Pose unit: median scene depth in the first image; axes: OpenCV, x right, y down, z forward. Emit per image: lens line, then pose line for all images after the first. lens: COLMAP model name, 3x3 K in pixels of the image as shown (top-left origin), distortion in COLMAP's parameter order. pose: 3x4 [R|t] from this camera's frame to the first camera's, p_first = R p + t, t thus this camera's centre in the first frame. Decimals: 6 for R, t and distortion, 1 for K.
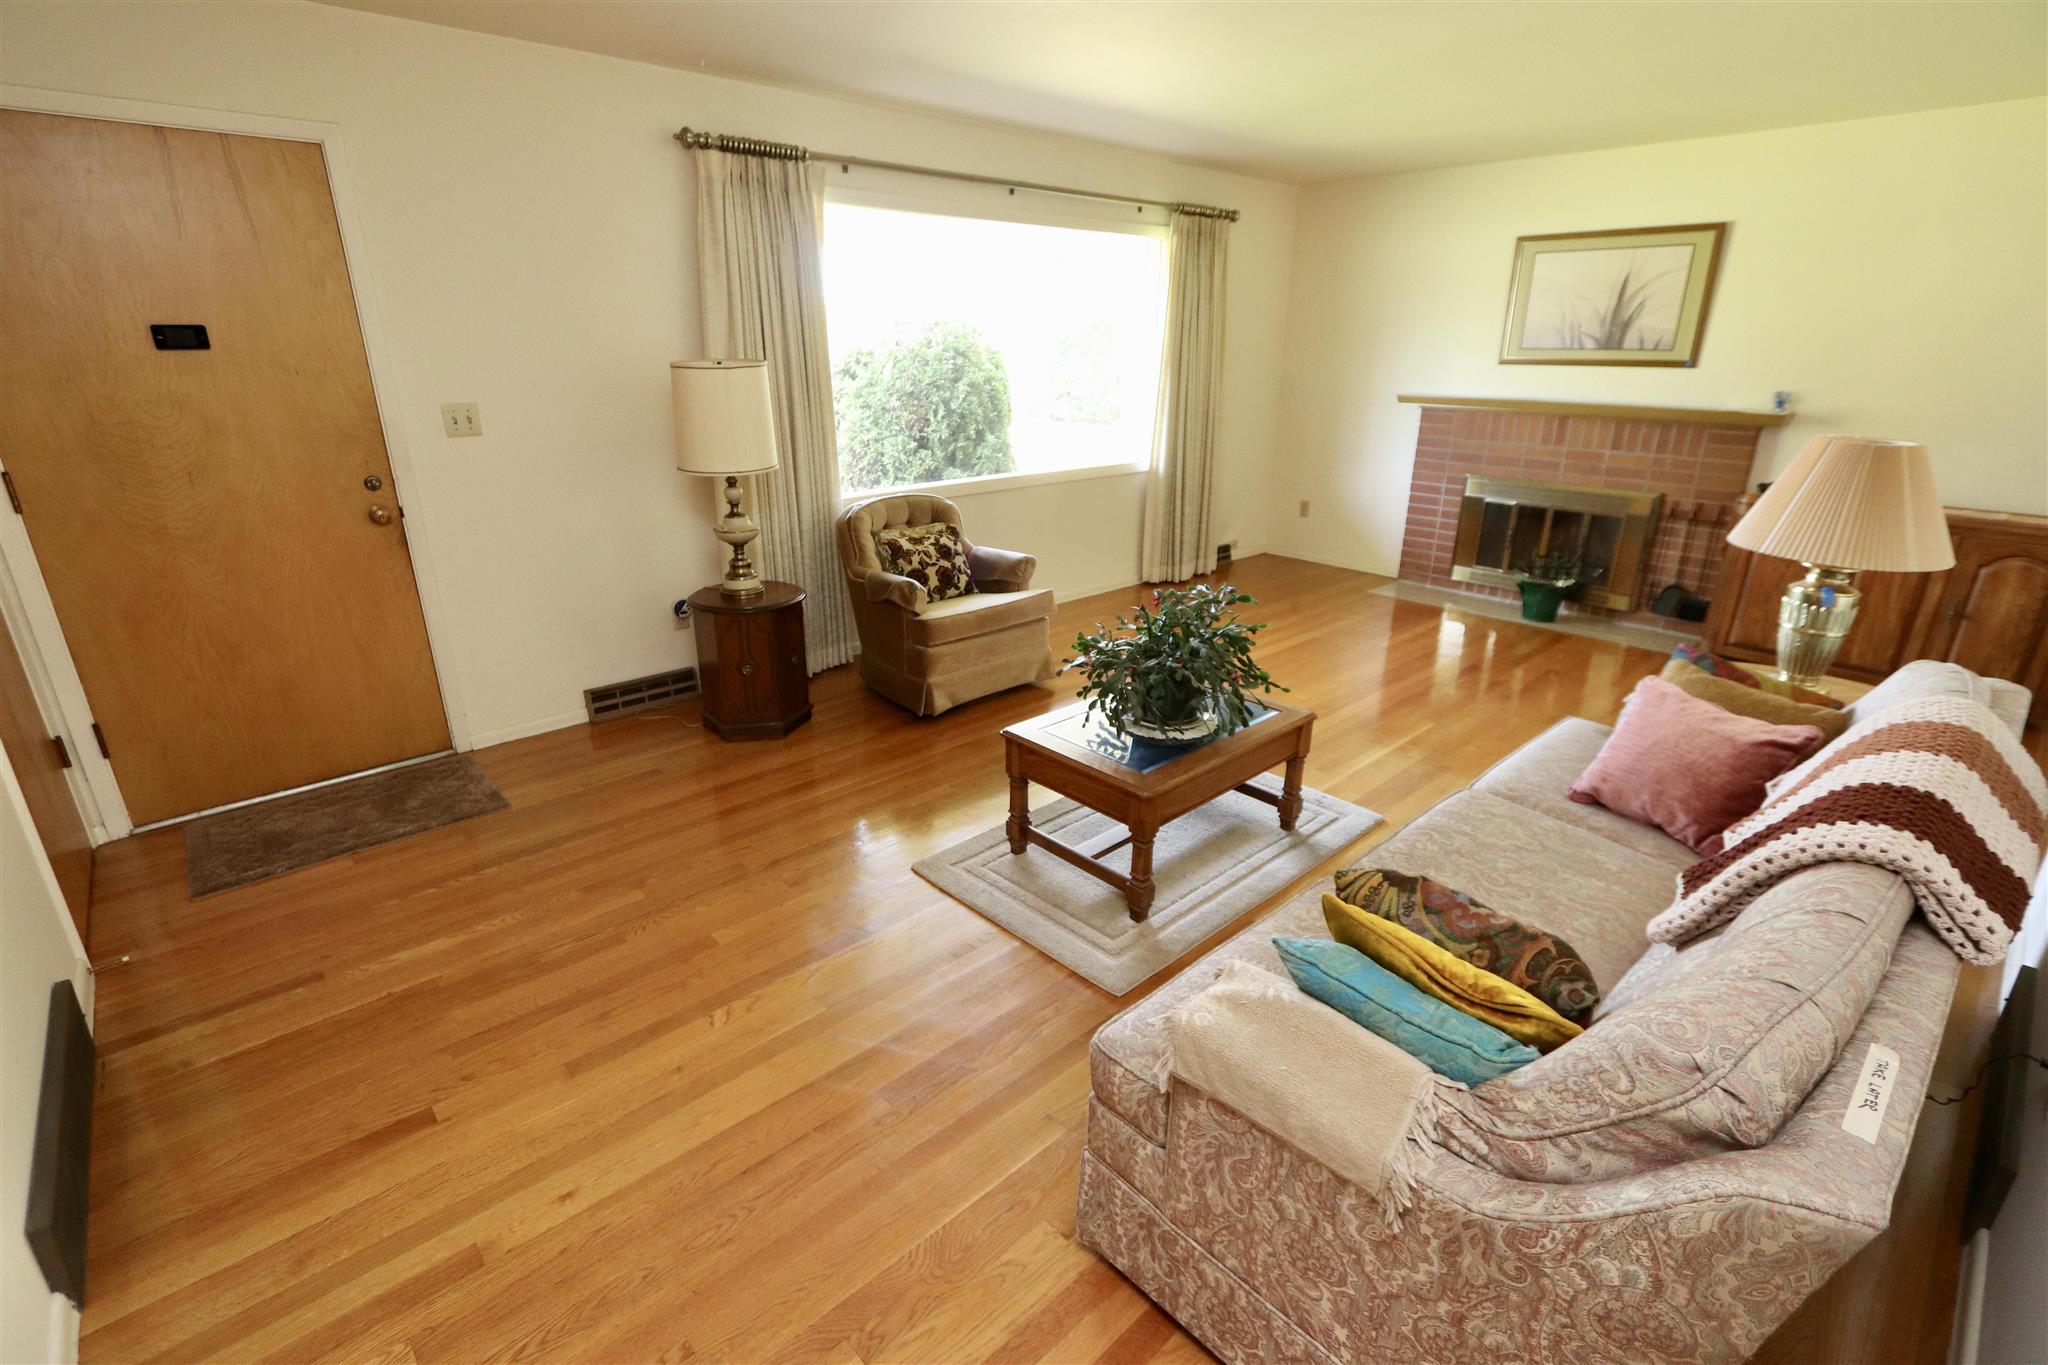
lens RADIAL K [[936.8, 0, 1022.4], [0, 936.8, 683.2], [0, 0, 1]] dist [-0.018522, 0.004463]
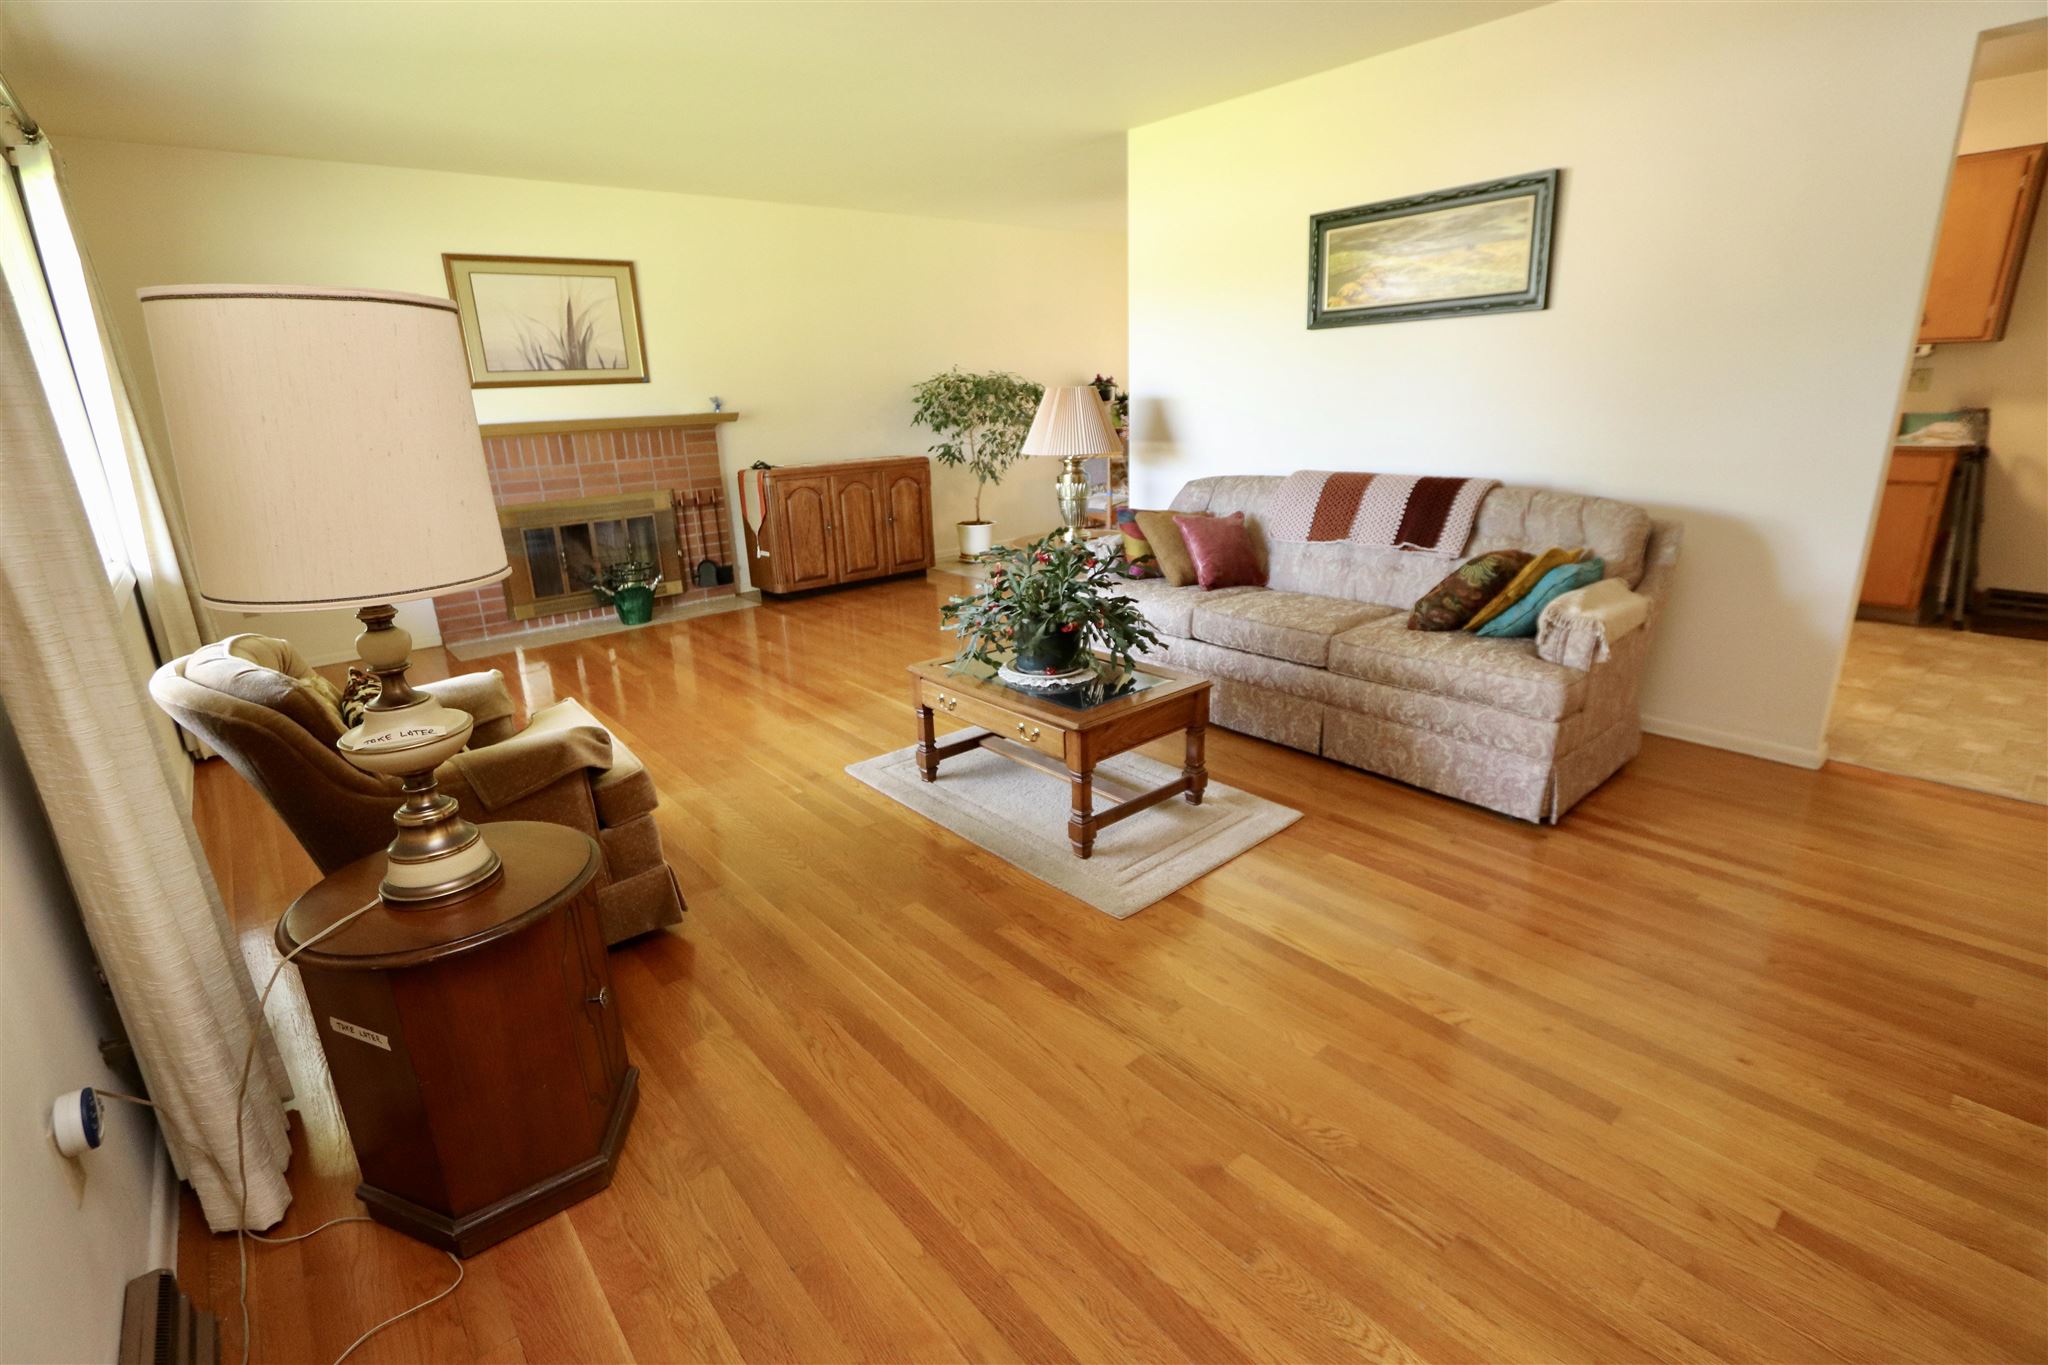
lens RADIAL K [[936.8, 0, 1019.2], [0, 936.8, 674.7], [0, 0, 1]] dist [-0.018522, 0.004463]
pose [[0.044040, -0.299405, 0.953109, -0.474377], [0.378930, 0.887750, 0.261364, -0.137022], [-0.924377, 0.349652, 0.152550, 0.495978]]
